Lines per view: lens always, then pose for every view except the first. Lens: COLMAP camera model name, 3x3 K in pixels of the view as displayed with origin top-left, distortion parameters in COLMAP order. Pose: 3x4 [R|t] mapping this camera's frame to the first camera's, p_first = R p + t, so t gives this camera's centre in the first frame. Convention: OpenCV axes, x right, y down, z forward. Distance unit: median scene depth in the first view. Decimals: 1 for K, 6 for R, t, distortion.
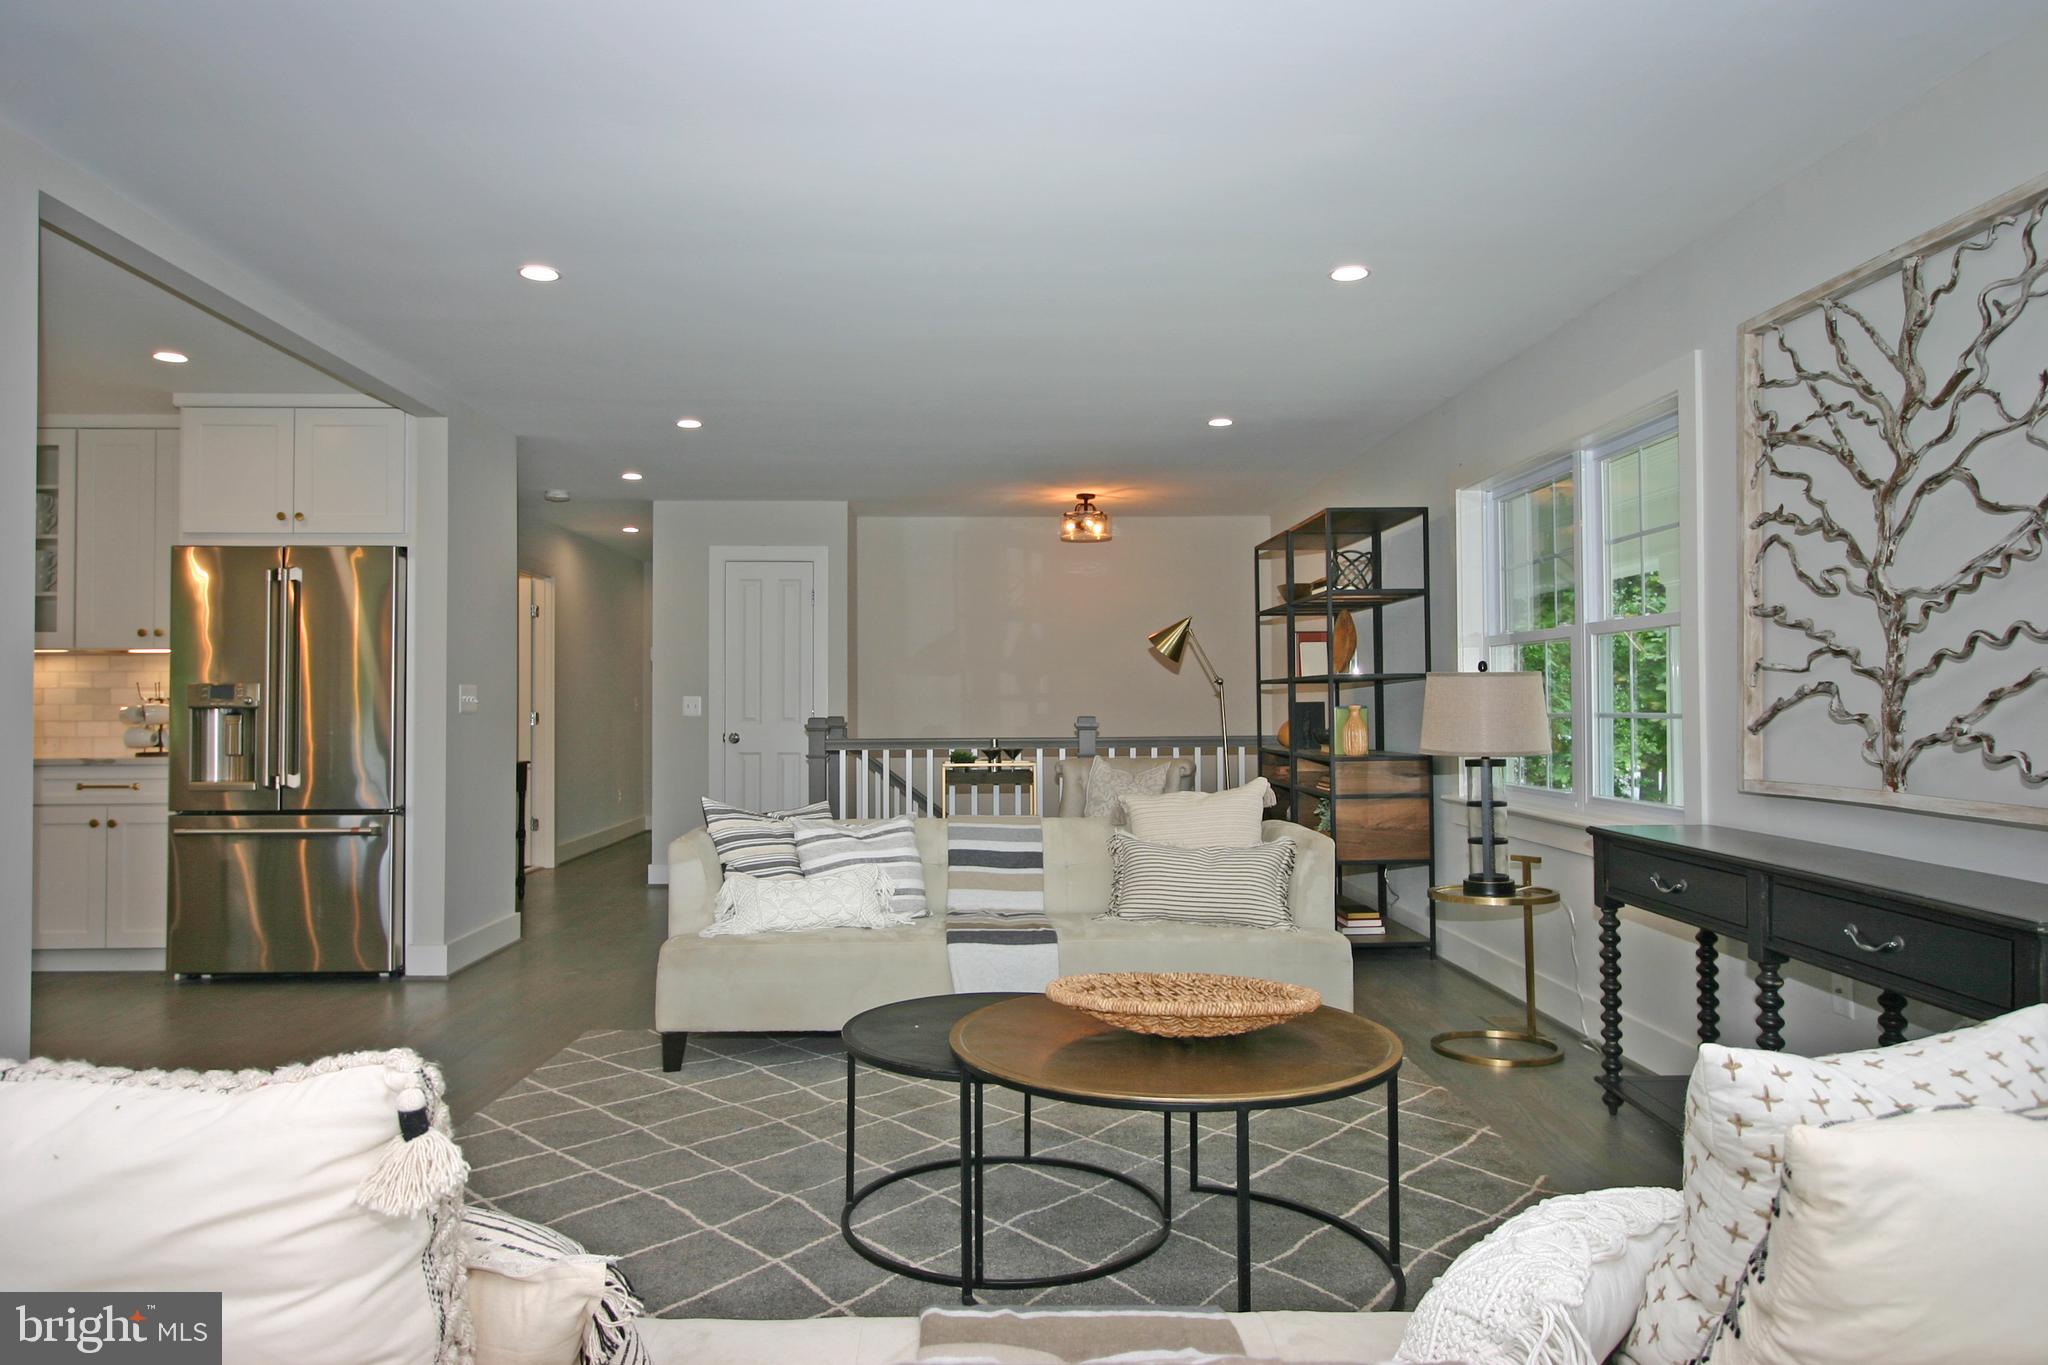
lens RADIAL K [[1349.2, 0, 1014.9], [0, 1349.2, 682.8], [0, 0, 1]] dist [-0.005743, 0.000985]
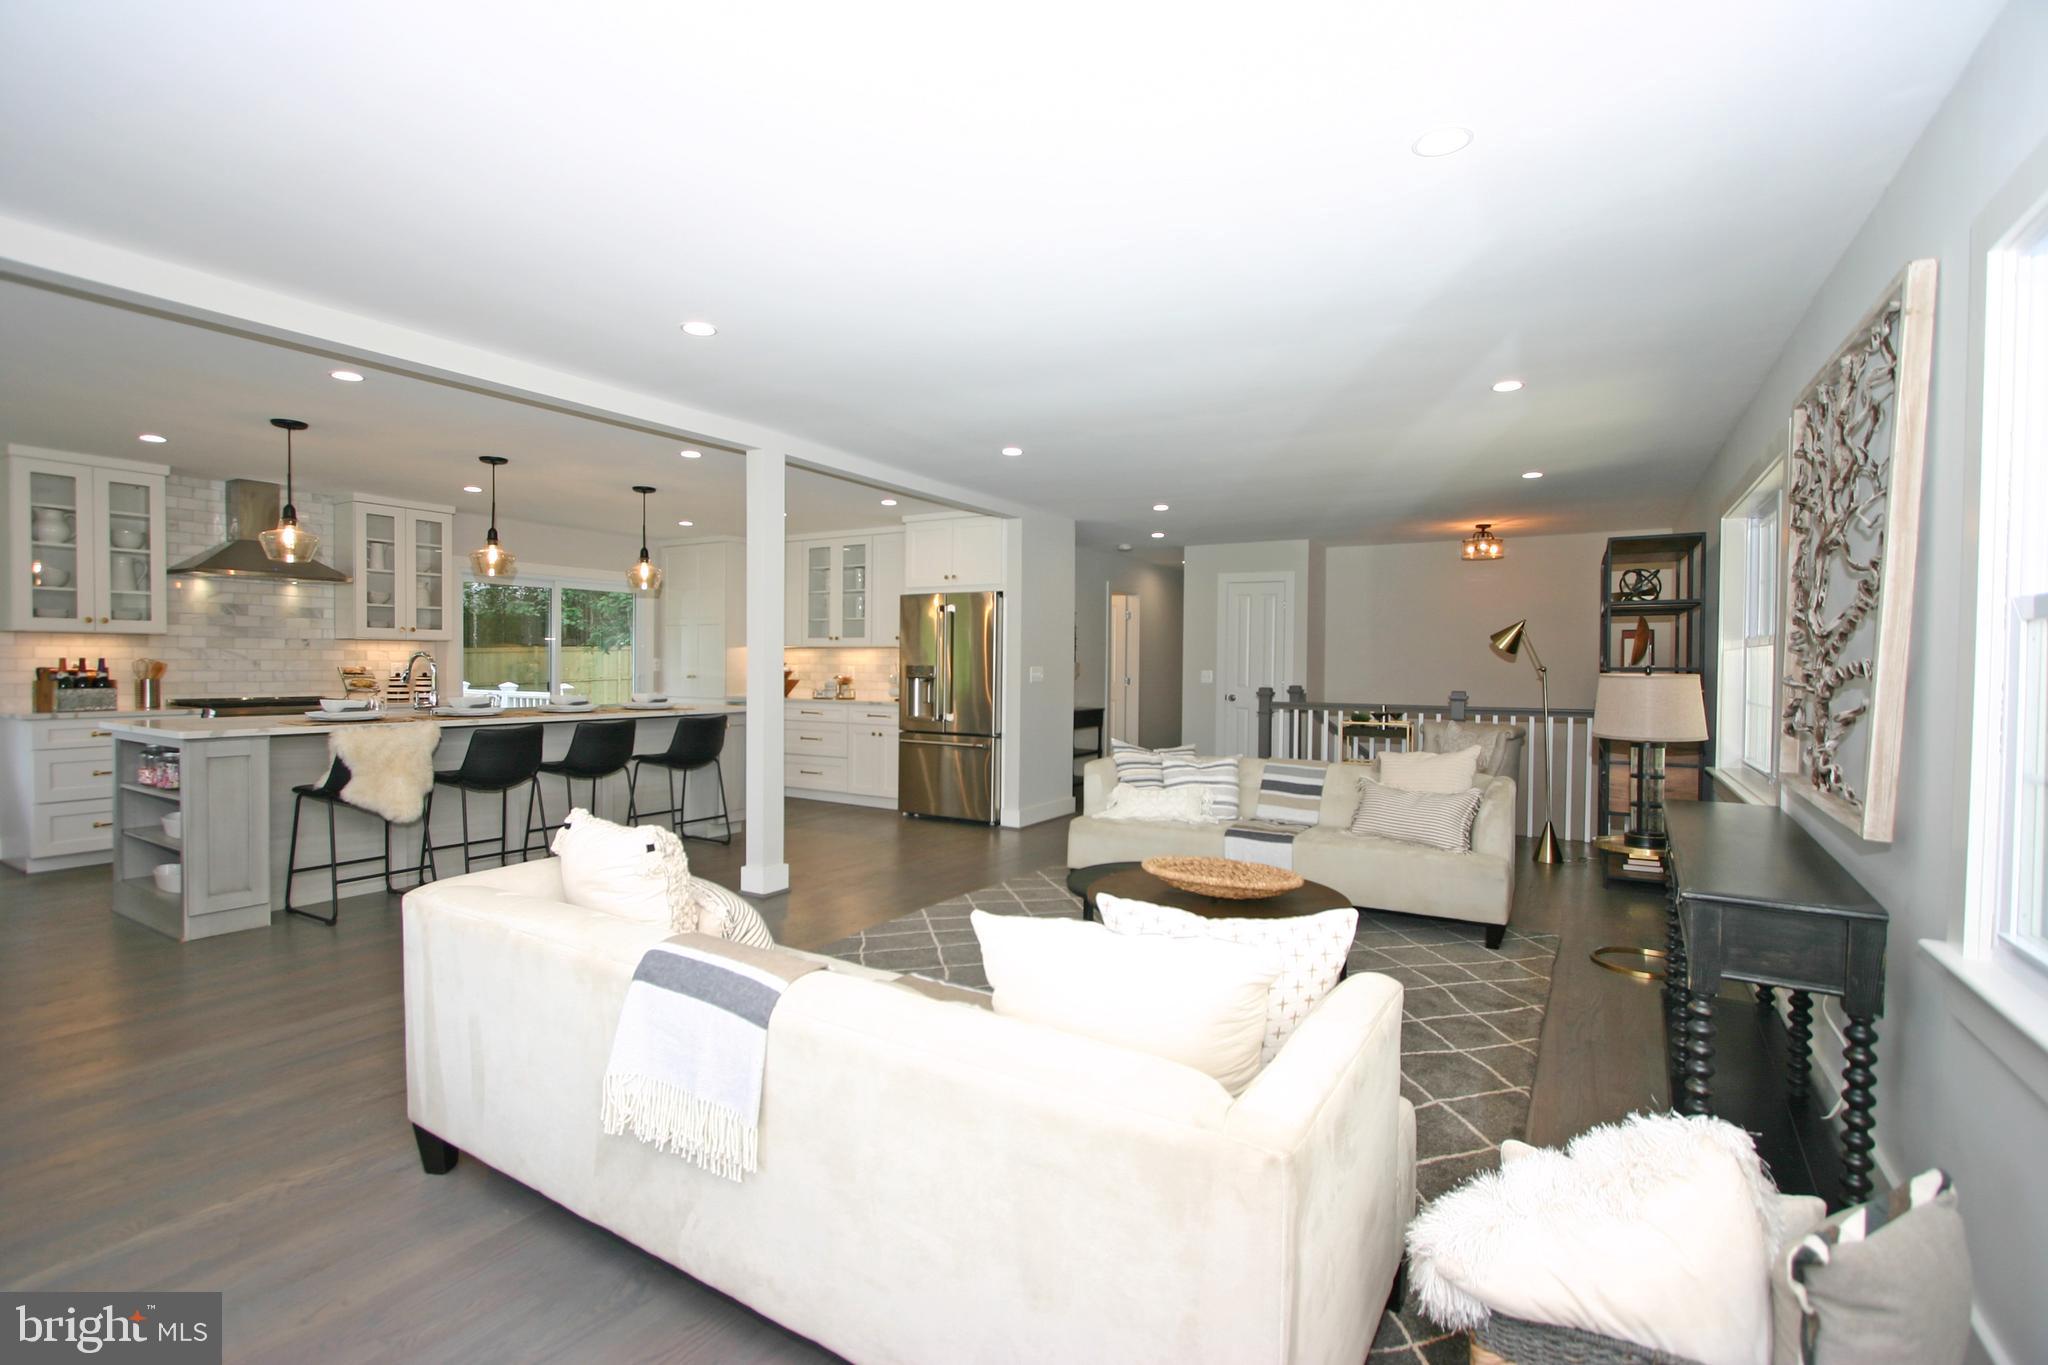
lens RADIAL K [[943.0, 0, 1011.2], [0, 943.0, 684.5], [0, 0, 1]] dist [-0.006179, -0.000344]
pose [[0.840141, 0.023009, -0.541880, 0.316507], [-0.001640, 0.999203, 0.039885, -0.032520], [0.542366, -0.032620, 0.839509, -0.084948]]
